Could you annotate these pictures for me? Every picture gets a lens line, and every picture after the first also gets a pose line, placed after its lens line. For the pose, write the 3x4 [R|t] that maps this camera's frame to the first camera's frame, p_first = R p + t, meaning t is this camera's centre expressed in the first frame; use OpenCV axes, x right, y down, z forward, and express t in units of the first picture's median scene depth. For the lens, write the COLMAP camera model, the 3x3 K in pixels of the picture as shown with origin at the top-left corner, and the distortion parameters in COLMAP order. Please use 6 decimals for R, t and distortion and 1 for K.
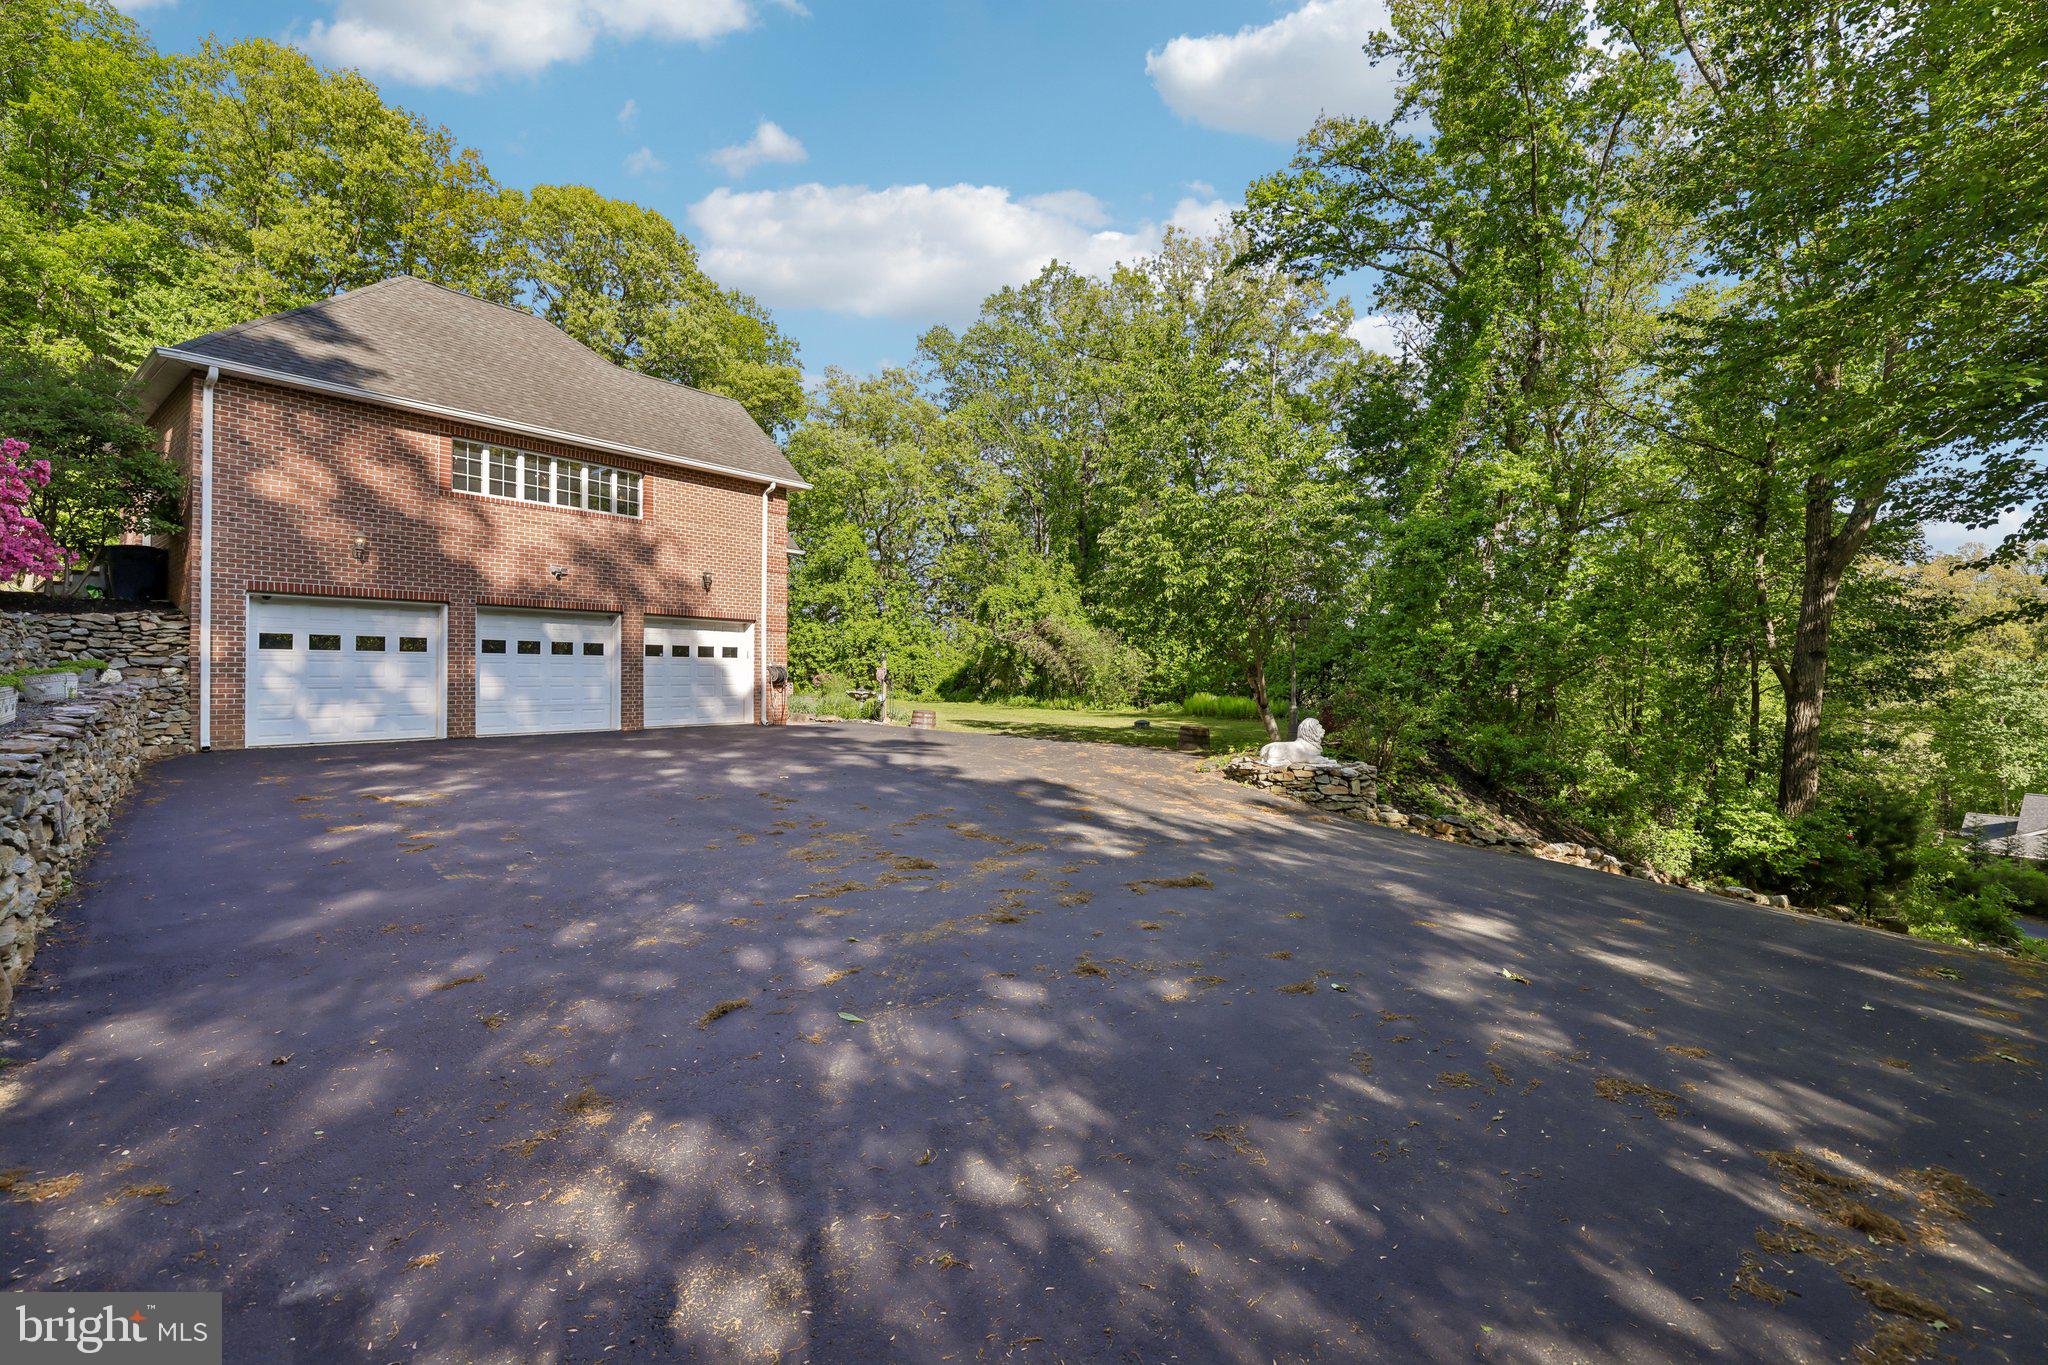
lens RADIAL K [[860.0, 0, 1017.4], [0, 860.0, 666.9], [0, 0, 1]] dist [-0.003636, 0.000701]
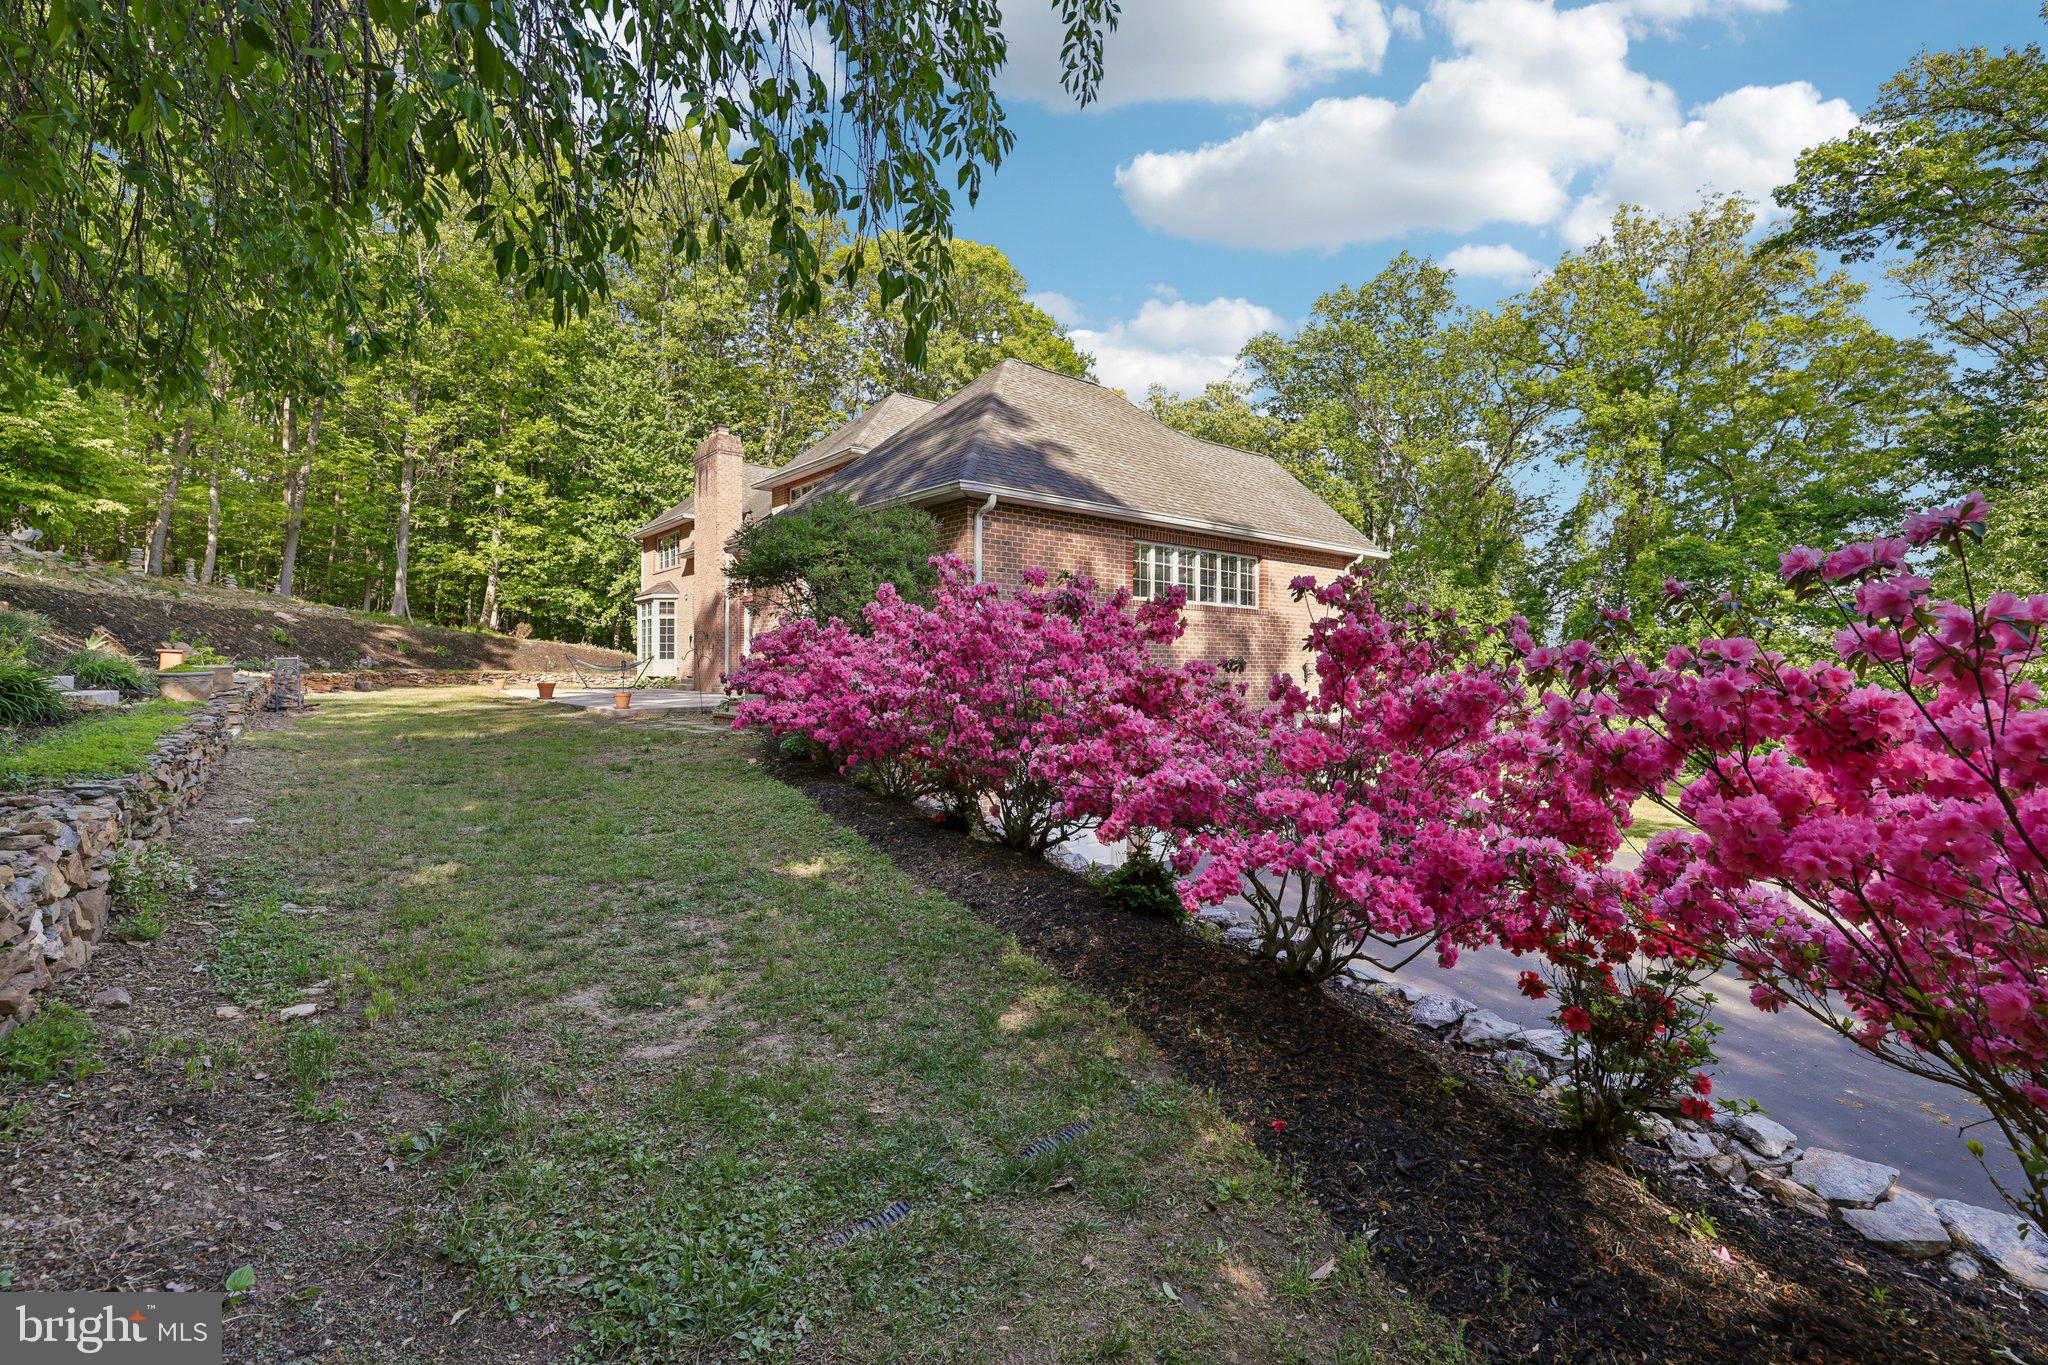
lens RADIAL K [[860.0, 0, 1020.0], [0, 860.0, 665.7], [0, 0, 1]] dist [-0.003636, 0.000701]
pose [[0.975461, 0.004314, -0.220130, -0.480892], [-0.003573, 0.999987, 0.003764, -0.113445], [0.220144, -0.002885, 0.975463, 0.056301]]
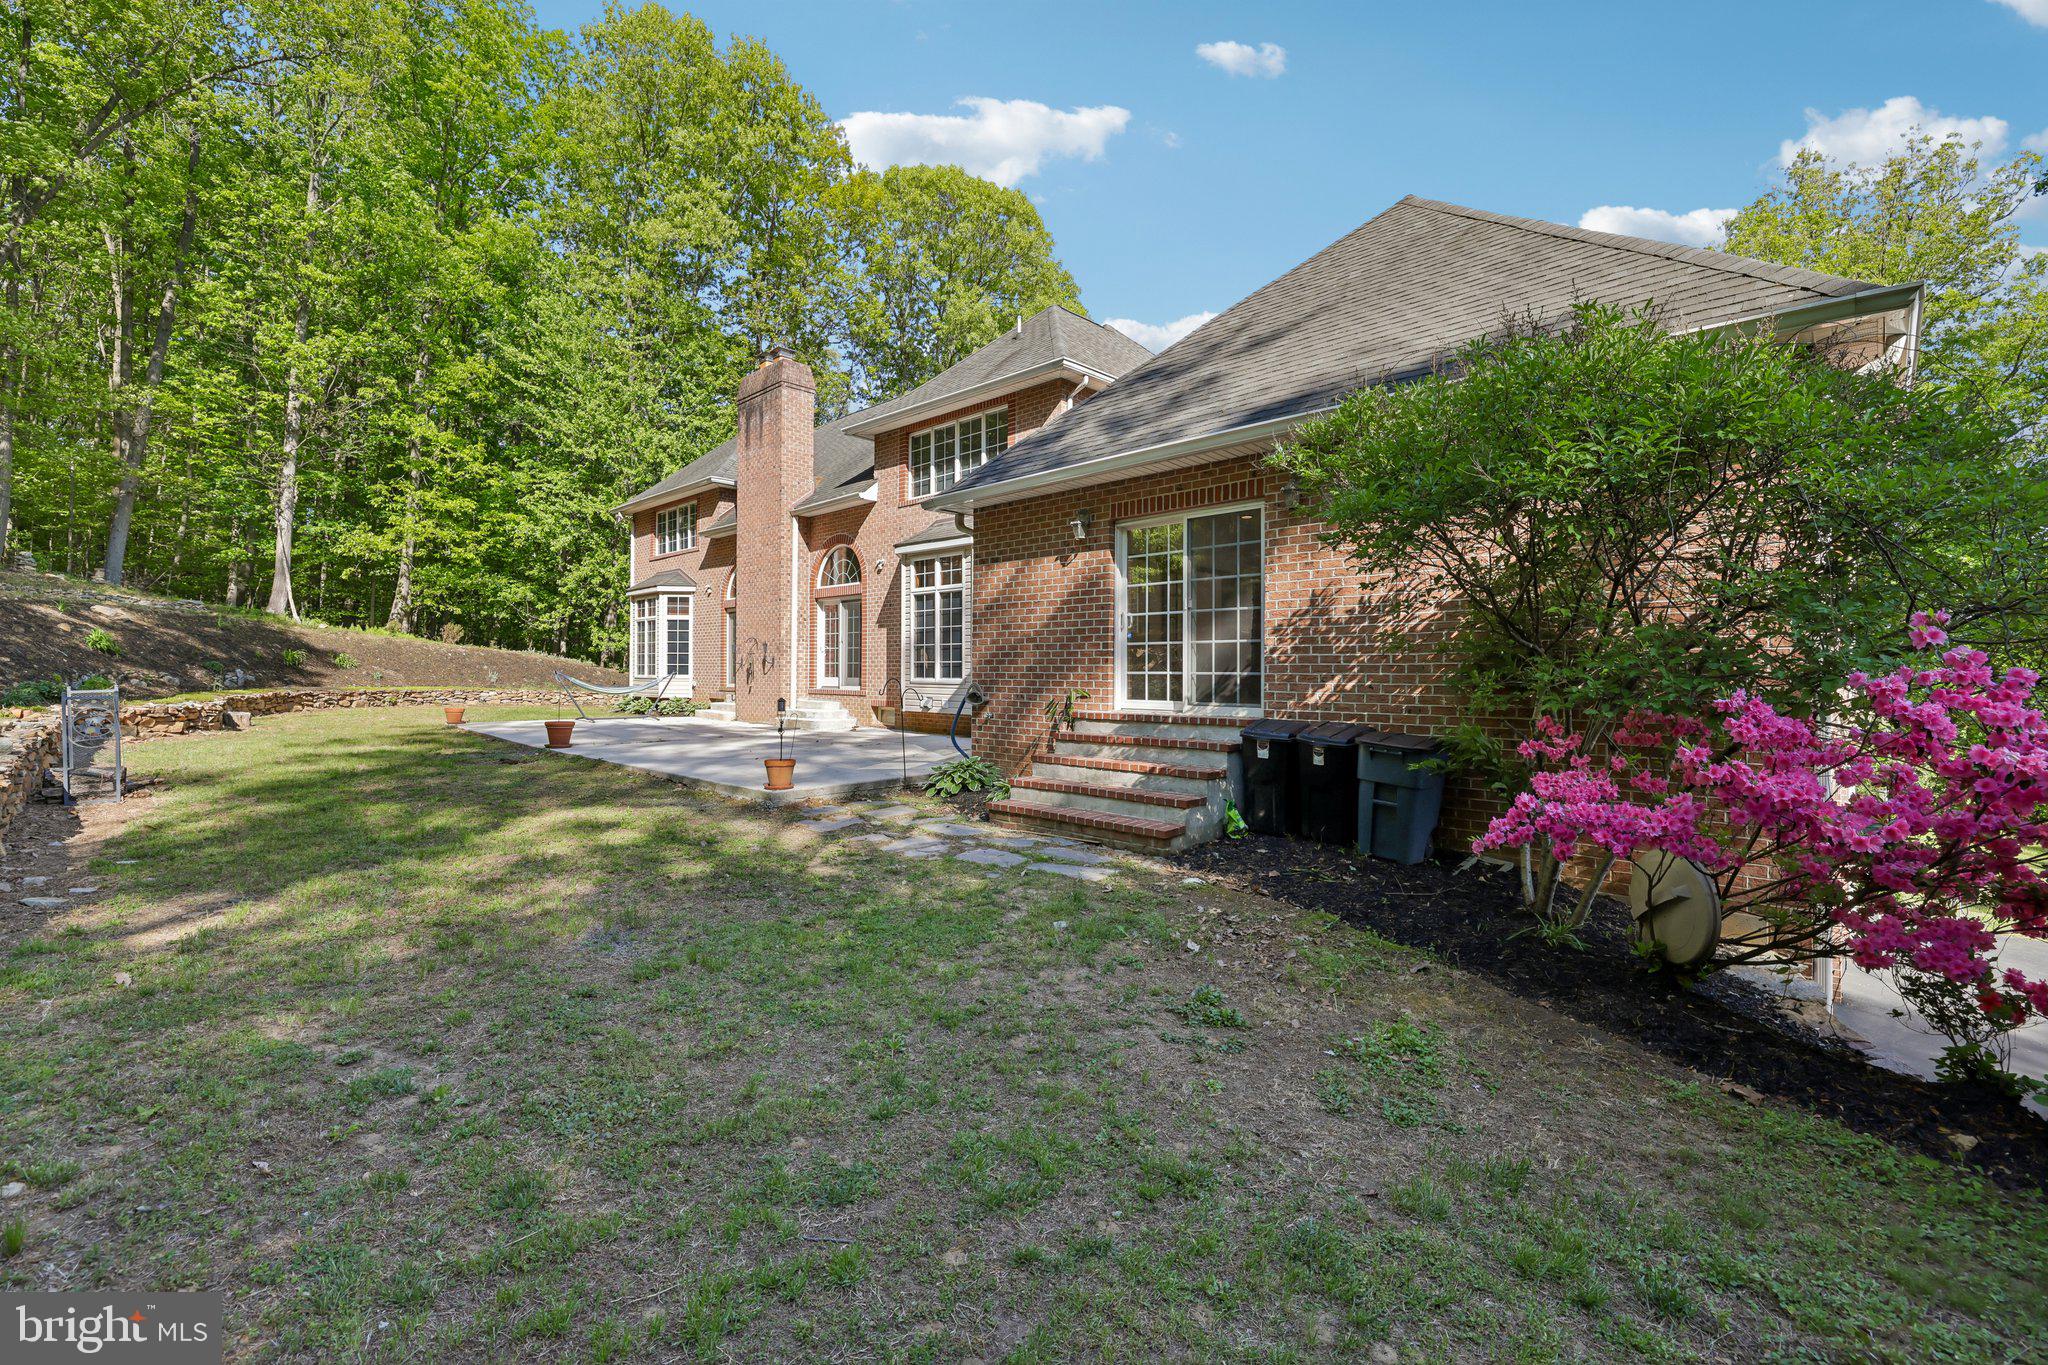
lens RADIAL K [[860.0, 0, 1018.4], [0, 860.0, 678.5], [0, 0, 1]] dist [-0.003636, 0.000701]
pose [[0.992949, 0.007454, -0.118309, -0.908457], [-0.005710, 0.999870, 0.015076, -0.134681], [0.118406, -0.014294, 0.992862, 0.380209]]
